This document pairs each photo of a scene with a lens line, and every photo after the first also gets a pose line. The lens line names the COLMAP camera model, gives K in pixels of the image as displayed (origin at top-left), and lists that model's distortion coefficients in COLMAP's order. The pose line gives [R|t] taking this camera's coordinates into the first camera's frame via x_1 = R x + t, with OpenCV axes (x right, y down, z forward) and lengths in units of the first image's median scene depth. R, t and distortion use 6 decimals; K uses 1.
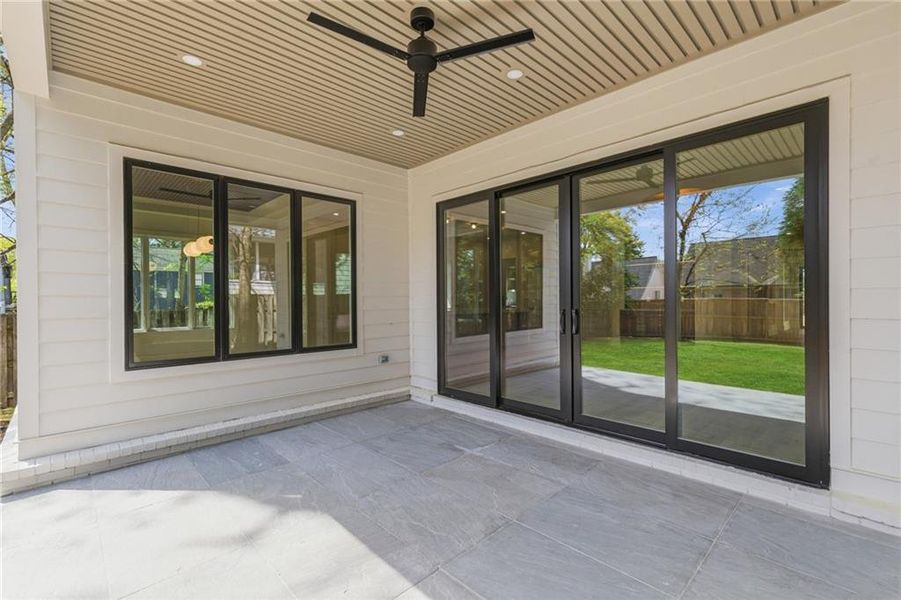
lens RADIAL K [[402.0, 0, 450.5], [0, 402.0, 300.0], [0, 0, 1]] dist [0.017008, -0.000108]
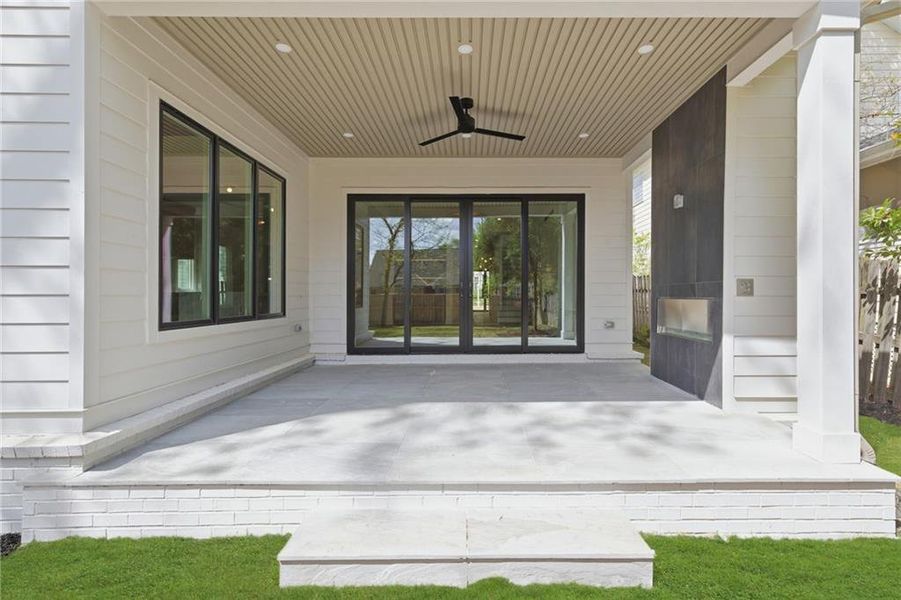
lens RADIAL K [[402.0, 0, 450.5], [0, 402.0, 300.0], [0, 0, 1]] dist [0.017008, -0.000108]
pose [[0.711933, -0.001364, 0.702246, -0.806844], [0.000754, 0.999999, 0.001178, 0.085468], [-0.702247, -0.000310, 0.711933, -0.096483]]
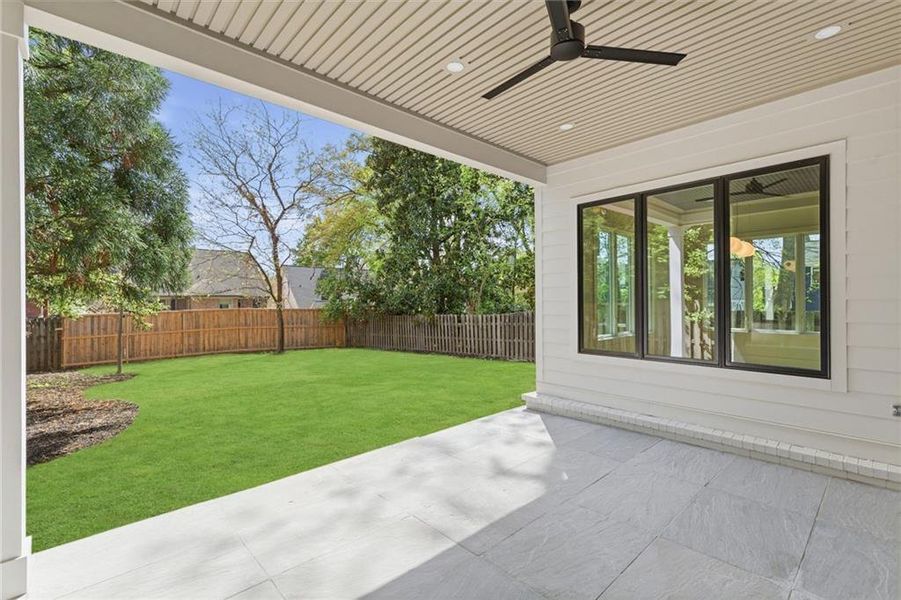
lens RADIAL K [[395.7, 0, 450.5], [0, 395.7, 300.0], [0, 0, 1]] dist [-0.000005, -0.000067]
pose [[-0.006157, 0.001524, -0.999980, 0.550335], [-0.001012, 0.999998, 0.001531, -0.014669], [0.999981, 0.001021, -0.006155, 0.503126]]
